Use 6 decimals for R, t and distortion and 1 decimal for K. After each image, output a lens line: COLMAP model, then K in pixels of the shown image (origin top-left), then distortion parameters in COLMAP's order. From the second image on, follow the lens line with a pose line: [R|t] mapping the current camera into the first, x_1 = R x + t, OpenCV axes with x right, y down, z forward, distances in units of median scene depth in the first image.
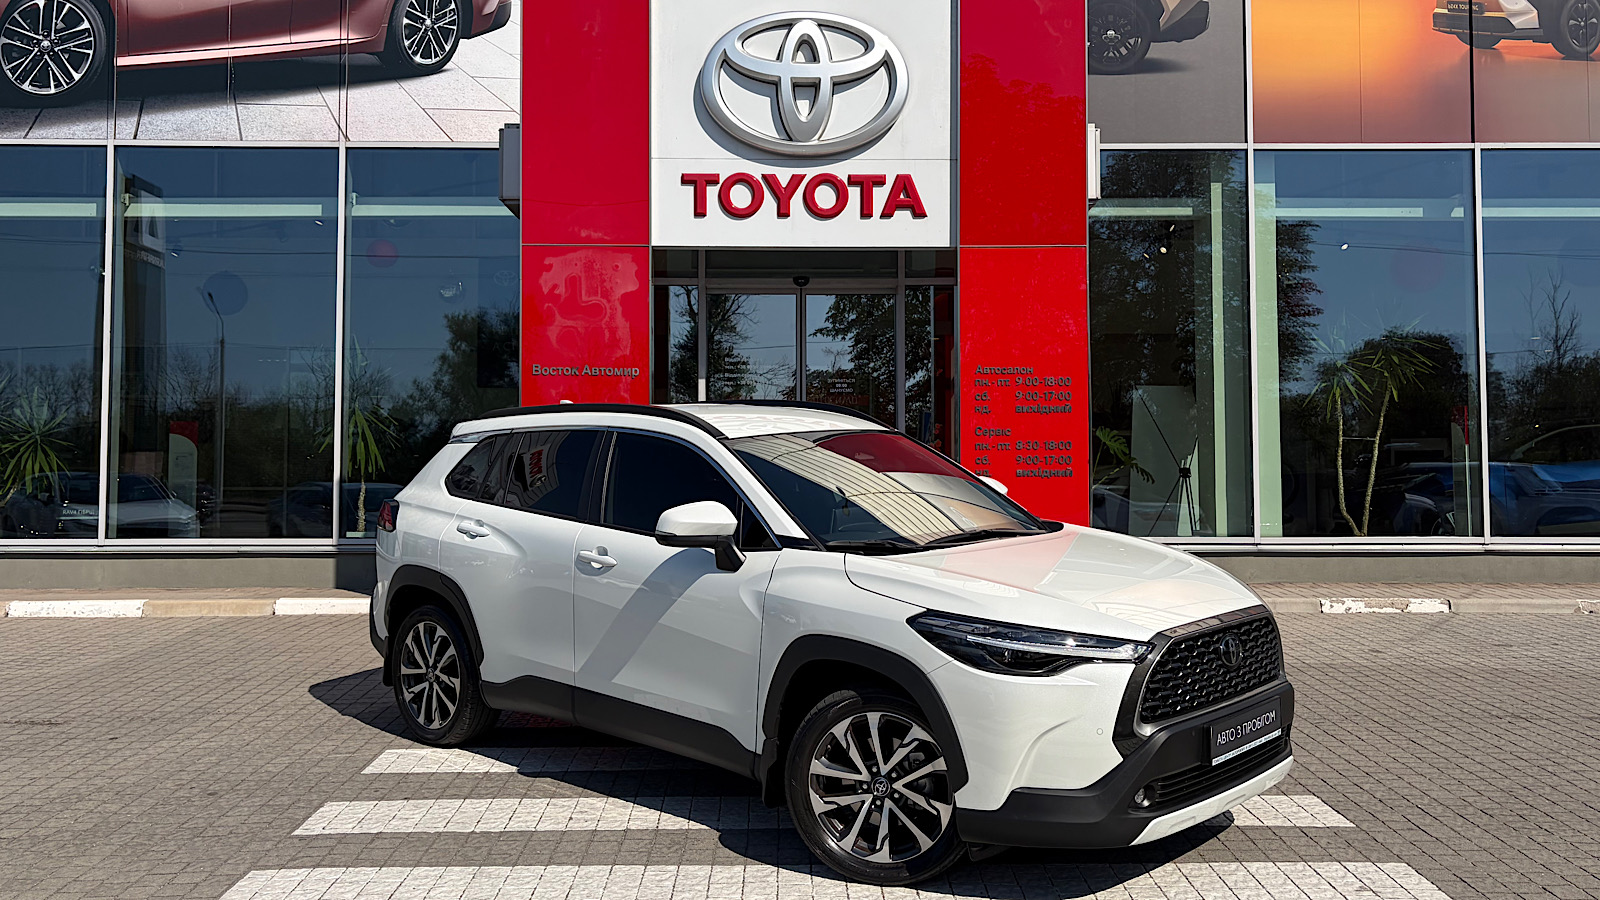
lens RADIAL K [[1313.7, 0, 792.0], [0, 1313.7, 418.7], [0, 0, 1]] dist [0.035638, -0.011498]
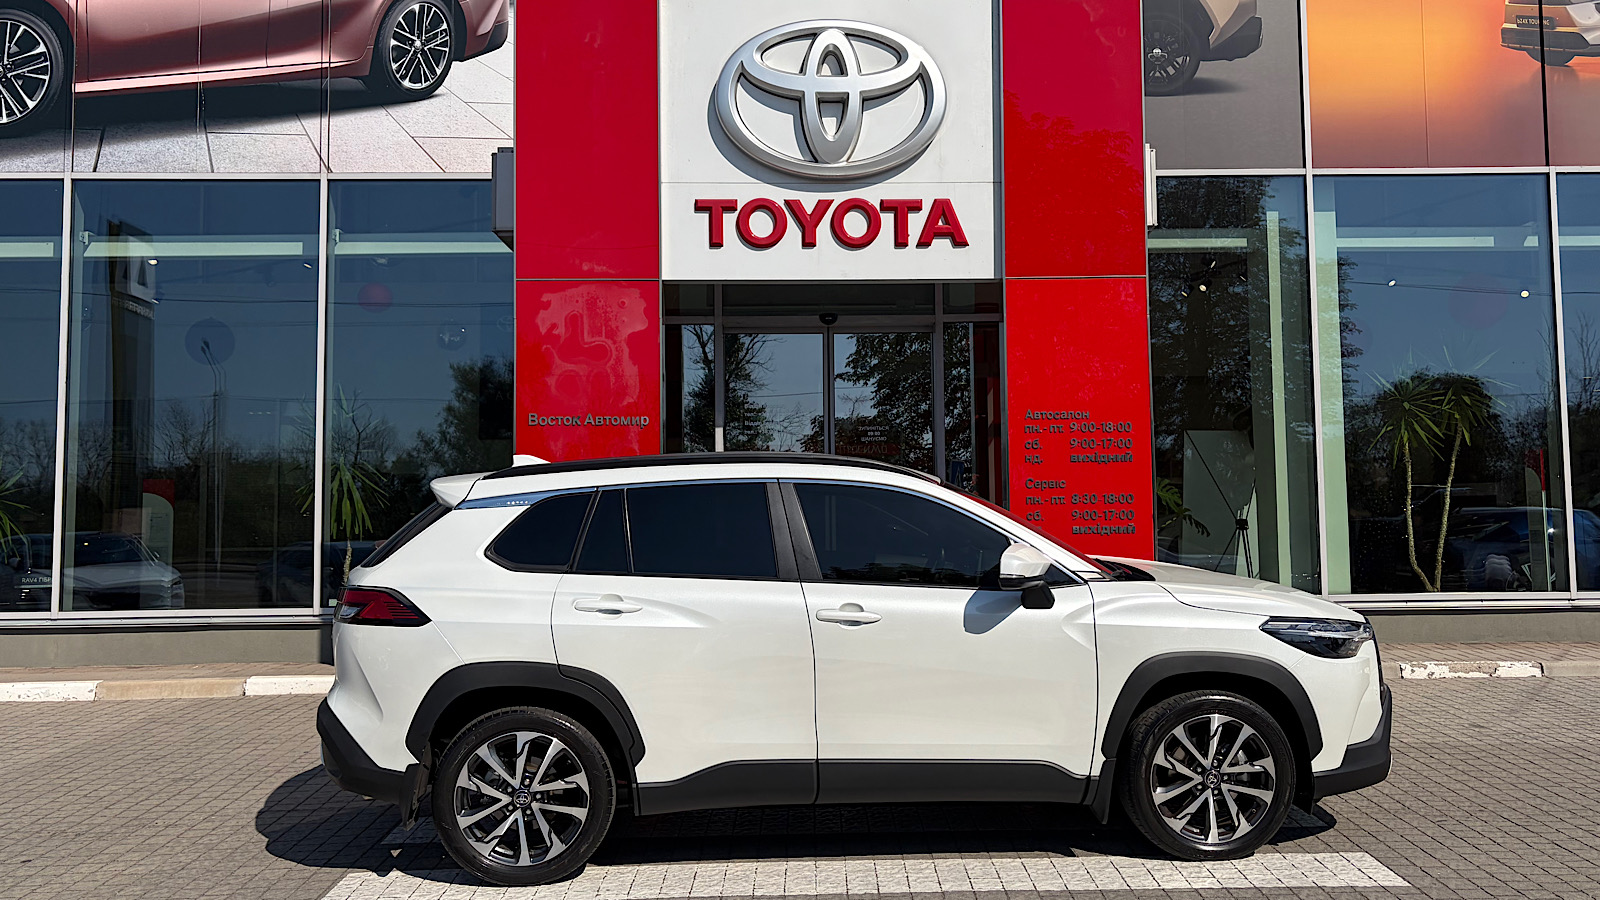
lens RADIAL K [[1331.8, 0, 827.4], [0, 1331.8, 434.6], [0, 0, 1]] dist [0.031143, -0.004340]
pose [[0.999849, -0.009686, 0.014448, -0.006304], [0.010036, 0.999654, -0.024307, -0.002427], [-0.014207, 0.024448, 0.999600, 0.071599]]
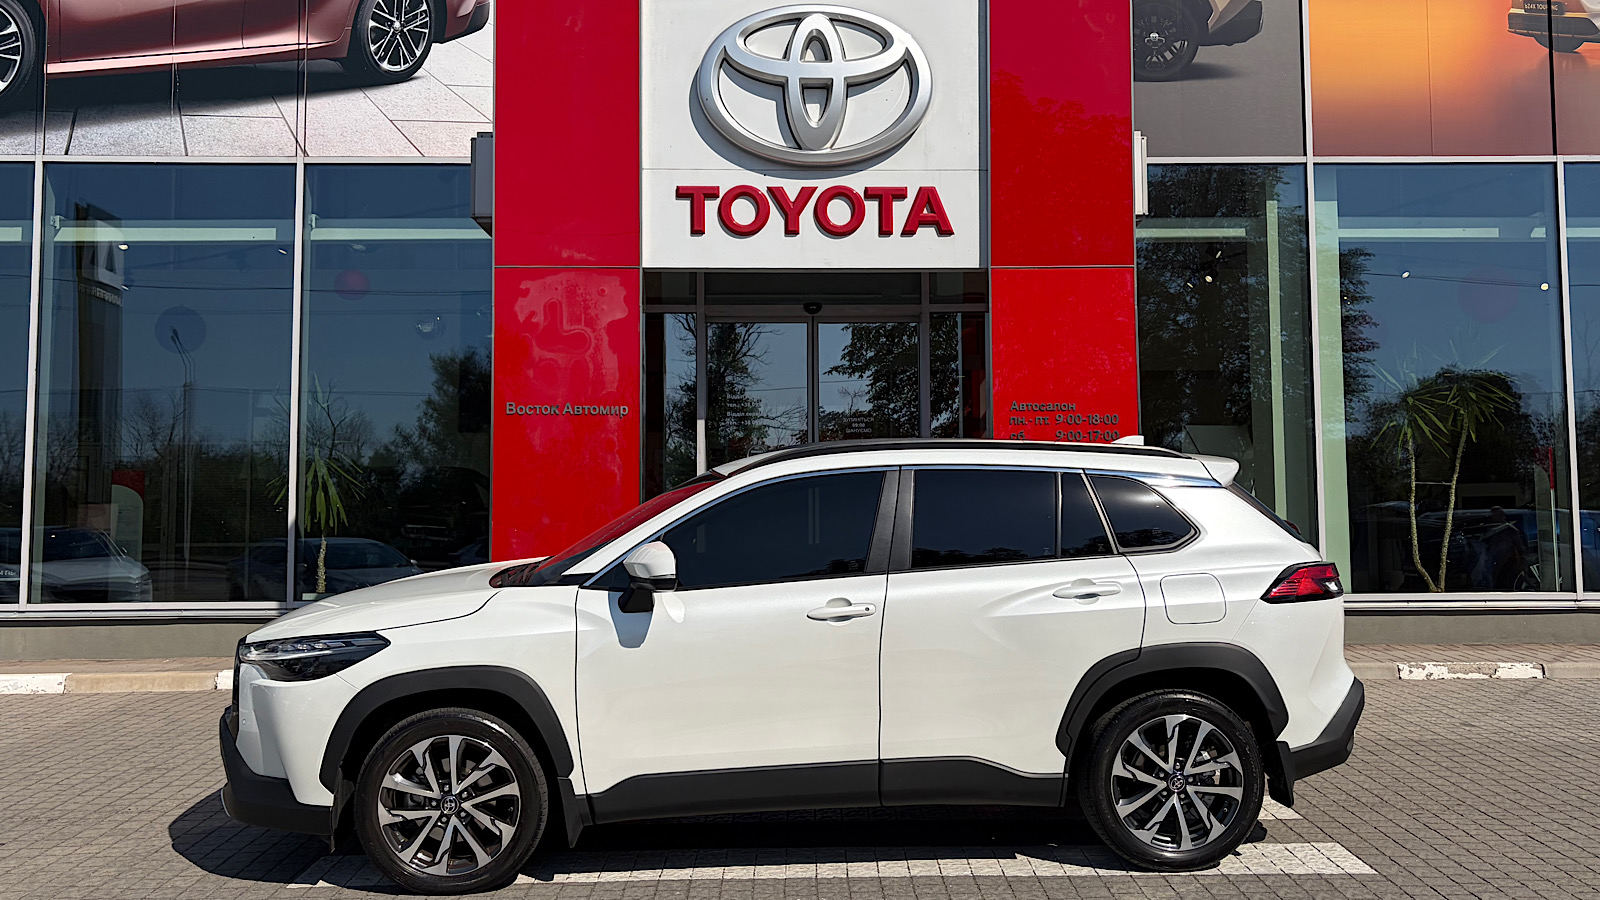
lens RADIAL K [[1400.6, 0, 820.5], [0, 1400.6, 427.4], [0, 0, 1]] dist [0.035063, -0.008837]
pose [[0.999939, -0.004495, 0.010082, 0.002076], [0.004769, 0.999615, -0.027345, 0.001460], [-0.009955, 0.027392, 0.999575, 0.046854]]
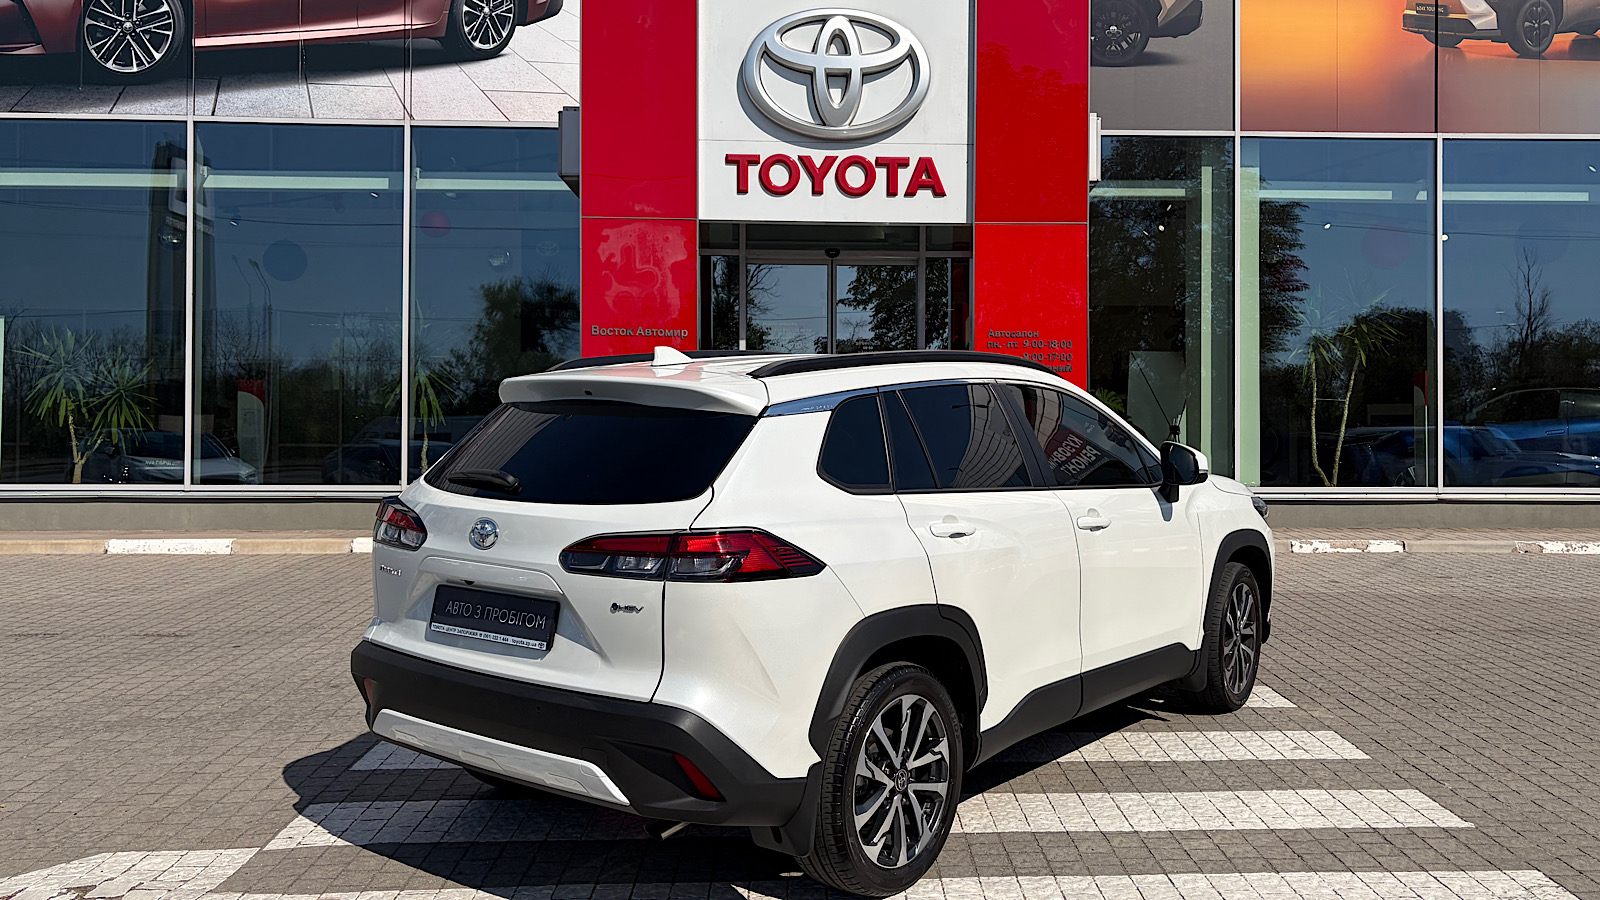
lens RADIAL K [[1263.5, 0, 845.6], [0, 1263.5, 430.1], [0, 0, 1]] dist [0.031173, -0.006538]
pose [[0.999610, 0.004432, 0.027587, -0.008682], [-0.005341, 0.999443, 0.032955, 0.008188], [-0.027425, -0.033090, 0.999076, -0.059785]]
